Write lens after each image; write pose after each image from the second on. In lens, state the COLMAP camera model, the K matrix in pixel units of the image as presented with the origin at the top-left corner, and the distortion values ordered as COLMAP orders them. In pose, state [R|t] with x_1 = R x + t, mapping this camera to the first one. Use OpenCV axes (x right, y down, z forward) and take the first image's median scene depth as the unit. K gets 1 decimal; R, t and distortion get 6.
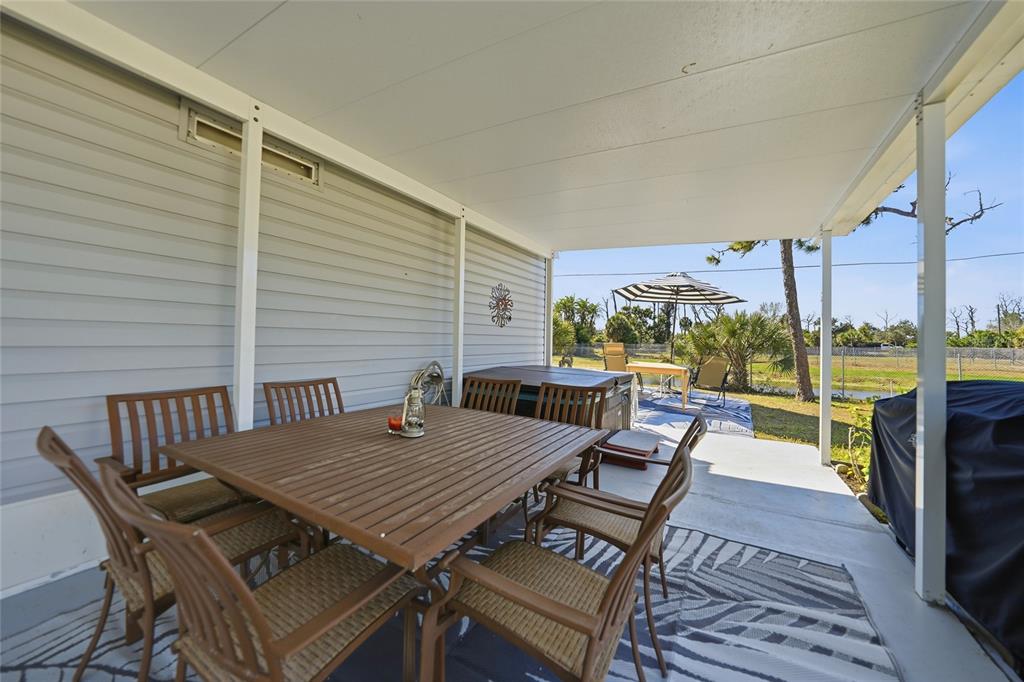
lens RADIAL K [[370.6, 0, 518.1], [0, 370.6, 337.0], [0, 0, 1]] dist [-0.002669, -0.000128]
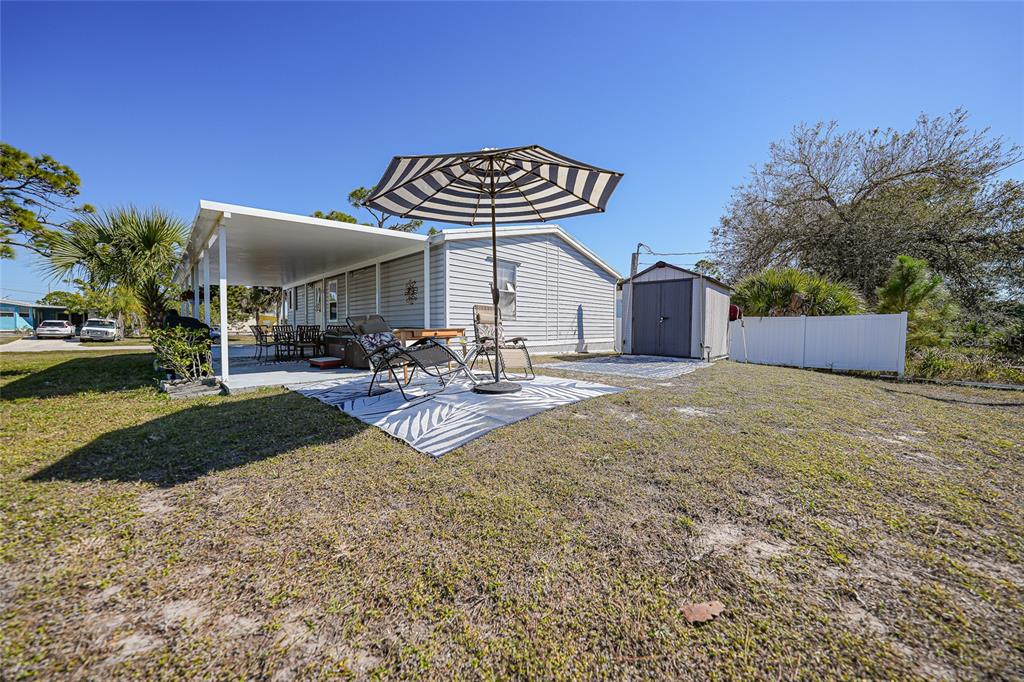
lens RADIAL K [[356.2, 0, 515.1], [0, 356.2, 338.3], [0, 0, 1]] dist [-0.026537, 0.006062]
pose [[-0.236926, 0.008186, -0.971493, 0.485644], [0.001050, 0.999966, 0.008169, 0.039457], [0.971527, 0.000915, -0.236927, 0.624173]]
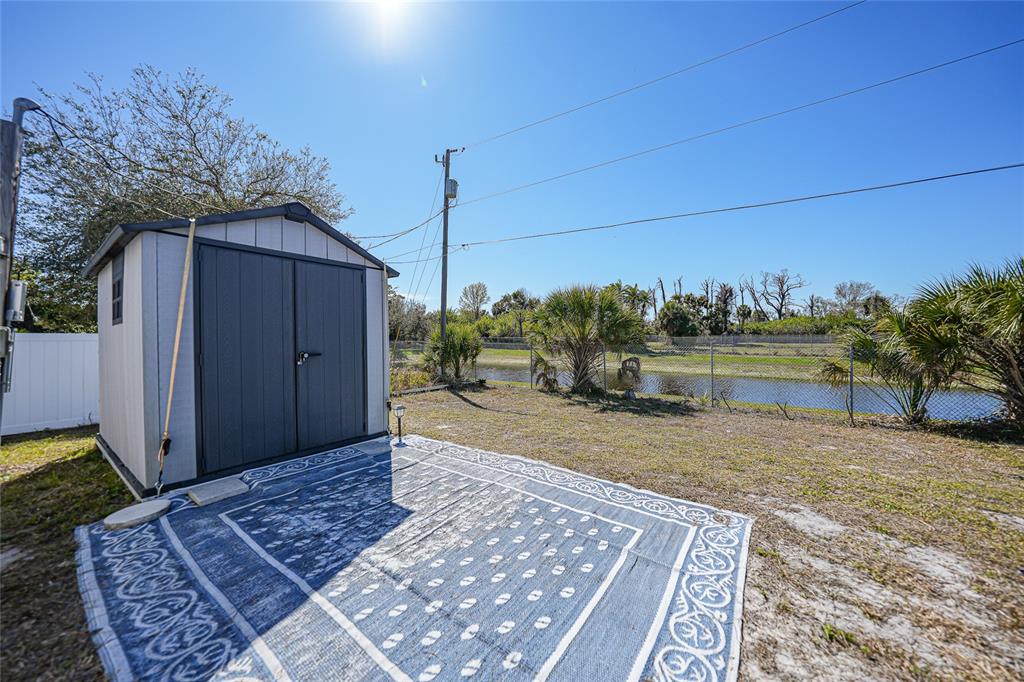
lens RADIAL K [[356.2, 0, 515.1], [0, 356.2, 338.3], [0, 0, 1]] dist [-0.026537, 0.006062]
pose [[0.991504, -0.022590, -0.128100, 0.023706], [0.024839, 0.999564, 0.015984, 0.001501], [0.127683, -0.019030, 0.991633, 0.518052]]
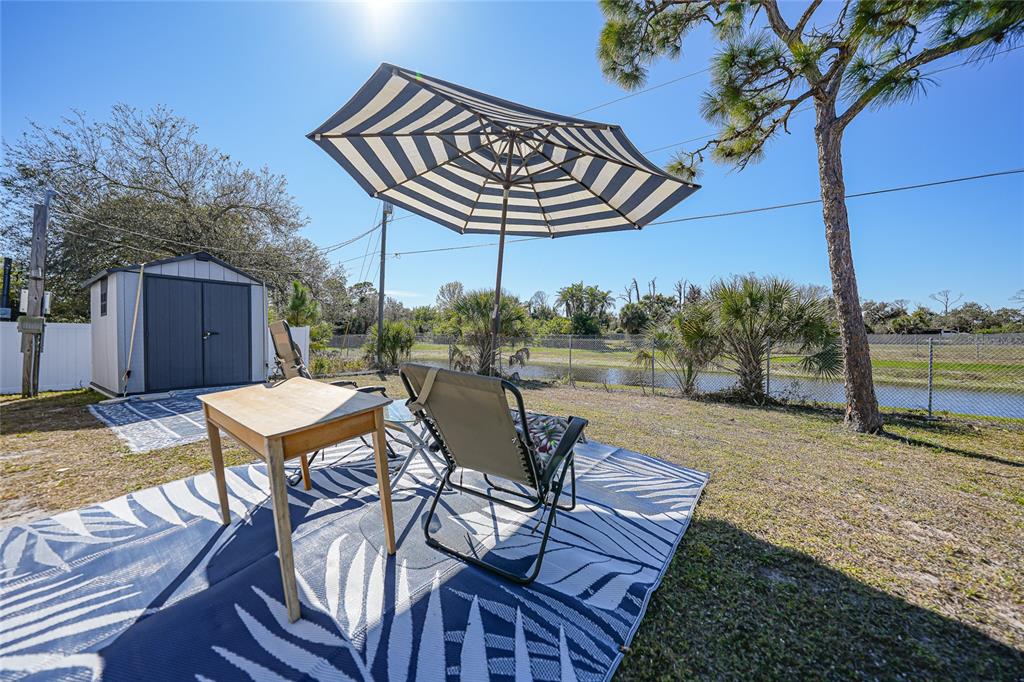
lens RADIAL K [[354.4, 0, 512.0], [0, 354.4, 341.0], [0, 0, 1]] dist [-0.024504, 0.005935]
pose [[0.994181, -0.013055, -0.106930, 0.257342], [0.016316, 0.999426, 0.029675, 0.014538], [0.106482, -0.031247, 0.993824, 0.355857]]
